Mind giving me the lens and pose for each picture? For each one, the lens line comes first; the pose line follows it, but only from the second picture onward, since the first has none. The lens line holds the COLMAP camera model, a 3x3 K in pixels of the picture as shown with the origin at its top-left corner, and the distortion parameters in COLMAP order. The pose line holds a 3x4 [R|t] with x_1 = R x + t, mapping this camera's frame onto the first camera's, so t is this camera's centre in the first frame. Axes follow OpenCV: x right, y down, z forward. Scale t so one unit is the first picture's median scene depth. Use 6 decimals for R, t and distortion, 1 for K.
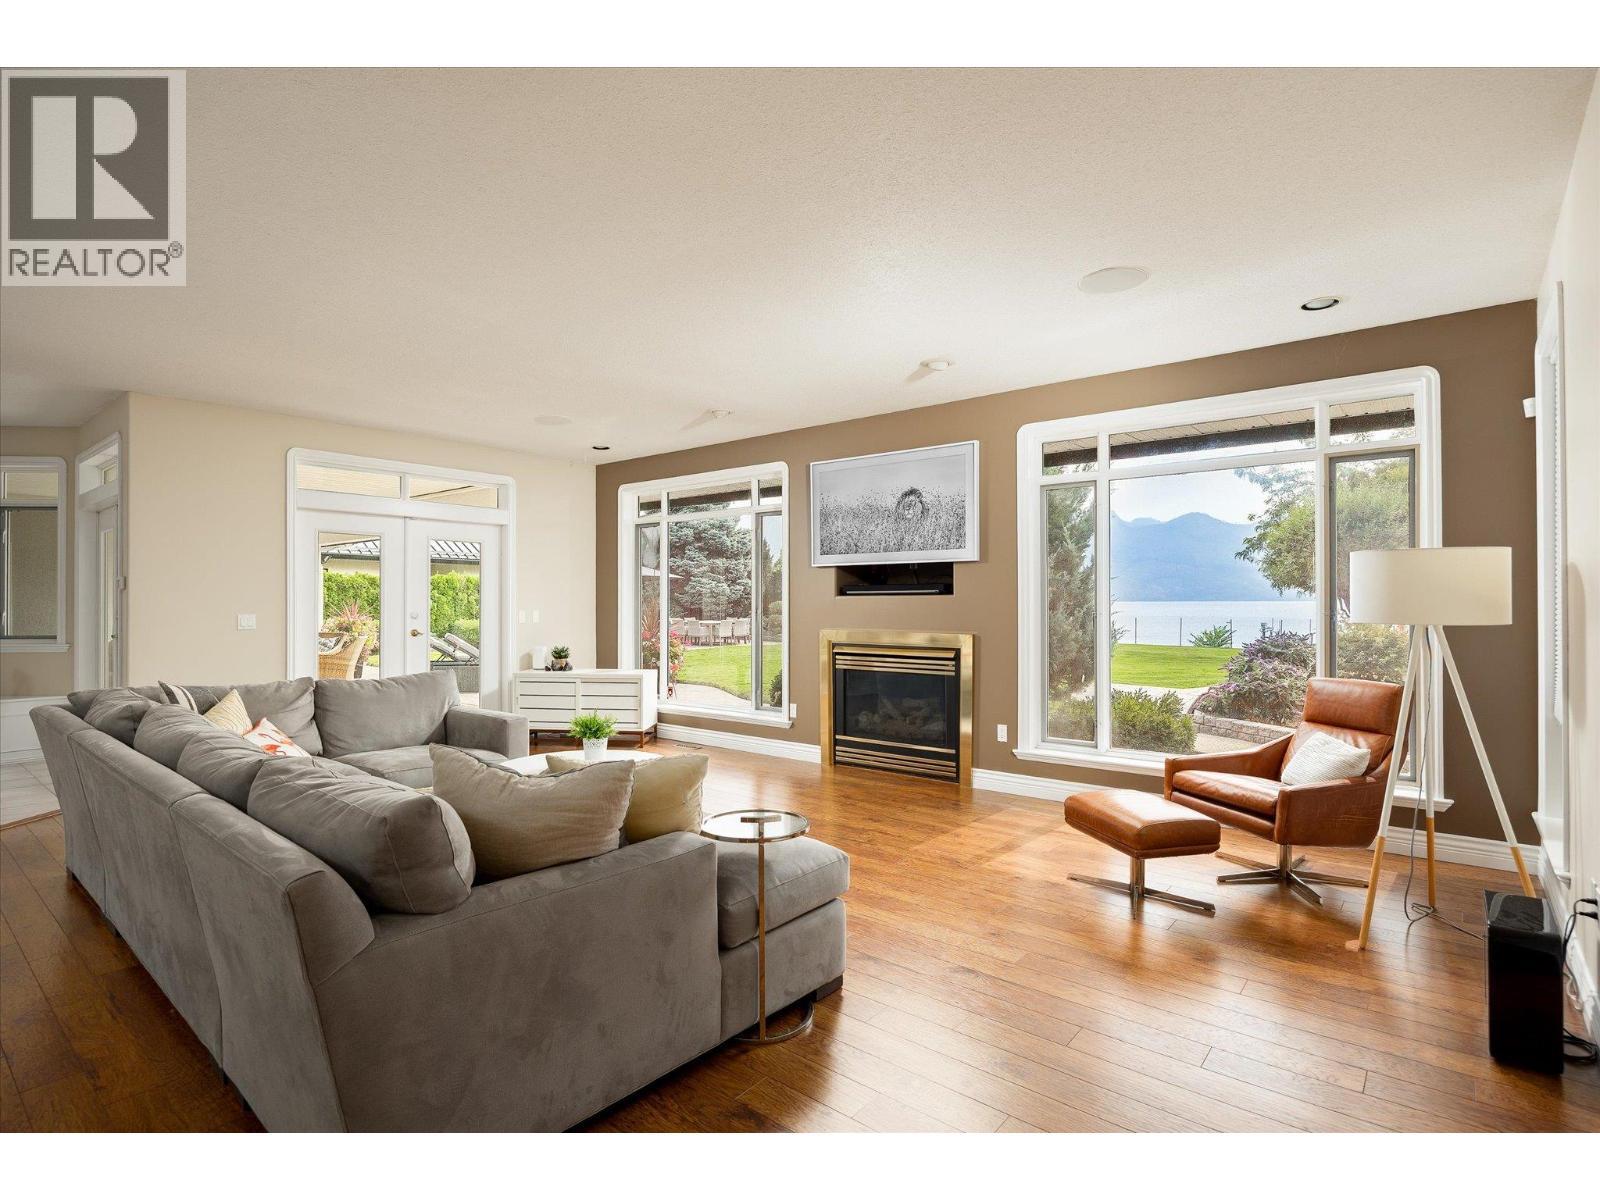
lens RADIAL K [[808.5, 0, 802.4], [0, 808.5, 566.5], [0, 0, 1]] dist [-0.001339, -0.000455]
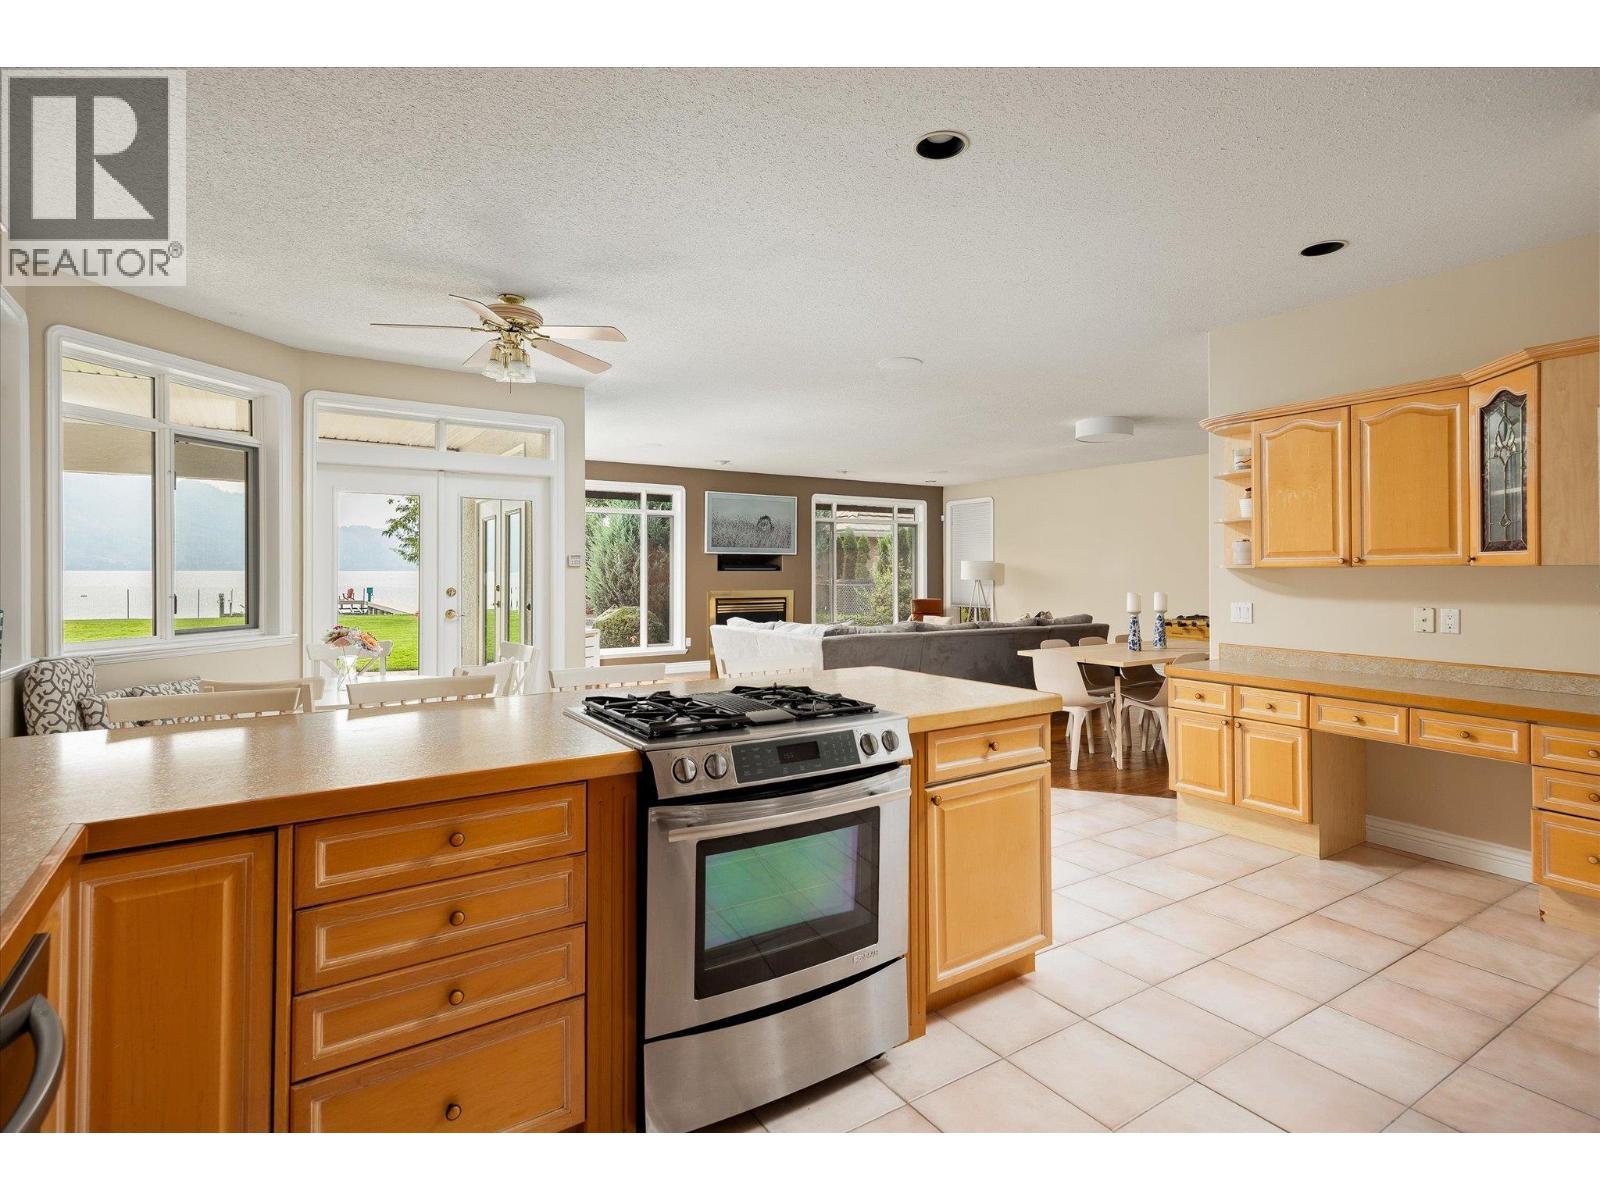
lens RADIAL K [[808.5, 0, 802.4], [0, 808.5, 566.5], [0, 0, 1]] dist [-0.001339, -0.000455]
pose [[0.298314, 0.006207, 0.954448, -1.654700], [-0.041334, 0.999125, 0.006421, 0.008136], [-0.953572, -0.041367, 0.298310, 0.343833]]
